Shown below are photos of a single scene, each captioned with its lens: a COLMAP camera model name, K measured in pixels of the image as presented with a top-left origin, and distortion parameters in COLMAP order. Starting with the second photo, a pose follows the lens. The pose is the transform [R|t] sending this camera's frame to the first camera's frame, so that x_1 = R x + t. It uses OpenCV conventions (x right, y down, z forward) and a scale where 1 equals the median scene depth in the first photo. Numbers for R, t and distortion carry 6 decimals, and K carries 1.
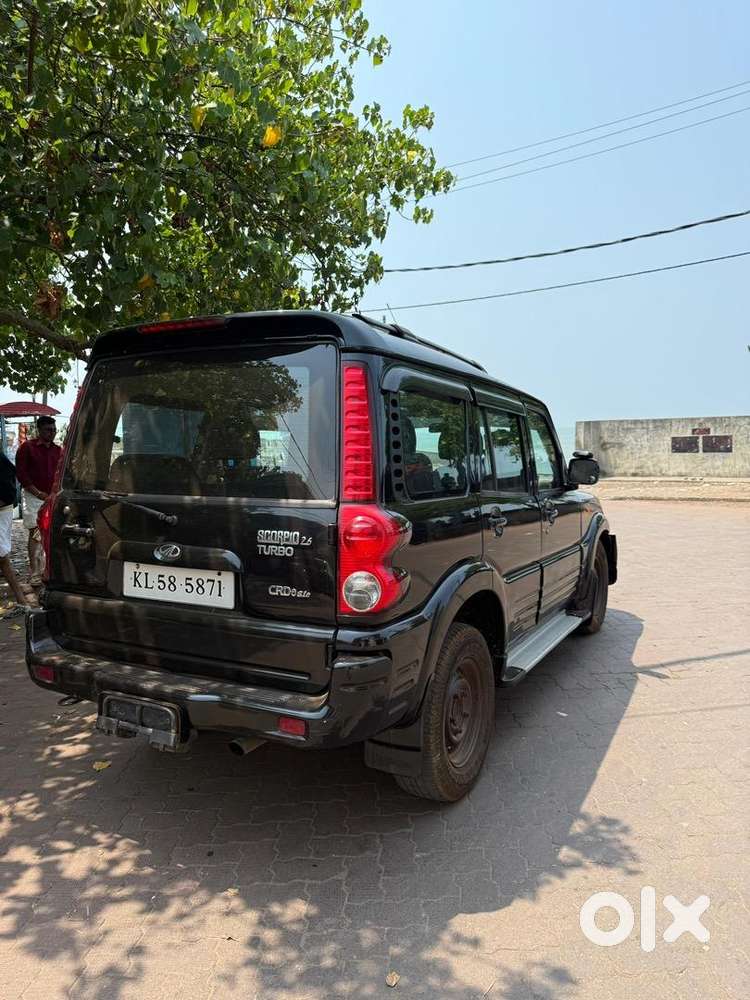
lens RADIAL K [[684.0, 0, 368.8], [0, 684.0, 498.9], [0, 0, 1]] dist [0.030796, -0.017836]
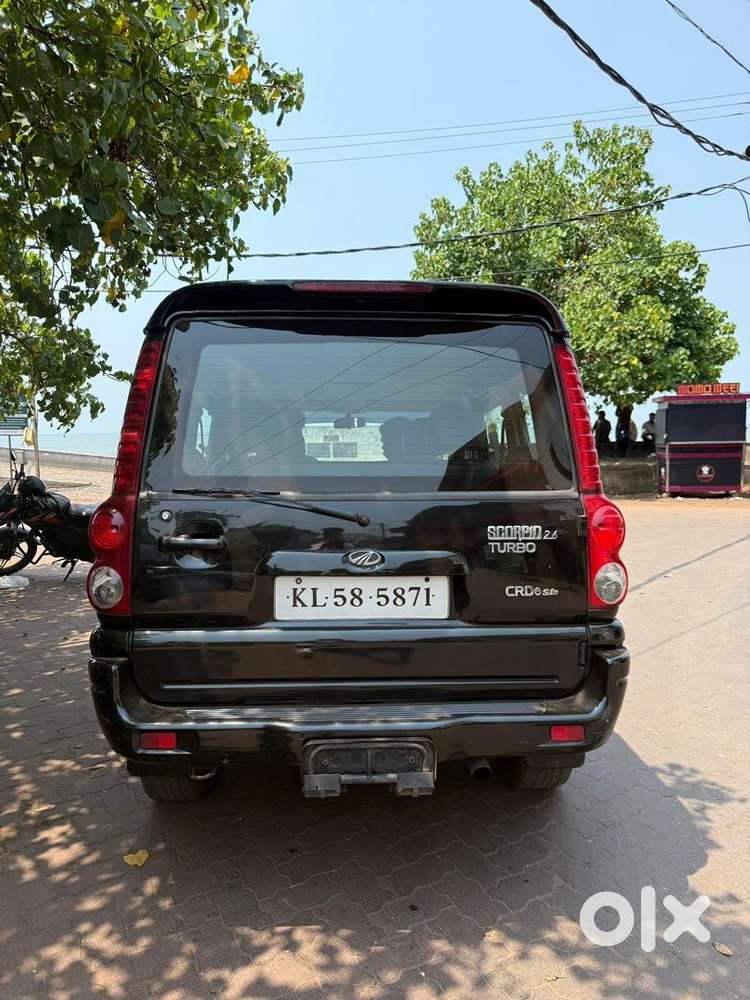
lens RADIAL K [[684.0, 0, 367.4], [0, 684.0, 501.9], [0, 0, 1]] dist [0.030796, -0.017836]
pose [[0.850020, -0.022387, 0.526275, -0.722796], [0.022822, 0.999723, 0.005665, 0.004680], [-0.526256, 0.007195, 0.850296, 0.301162]]
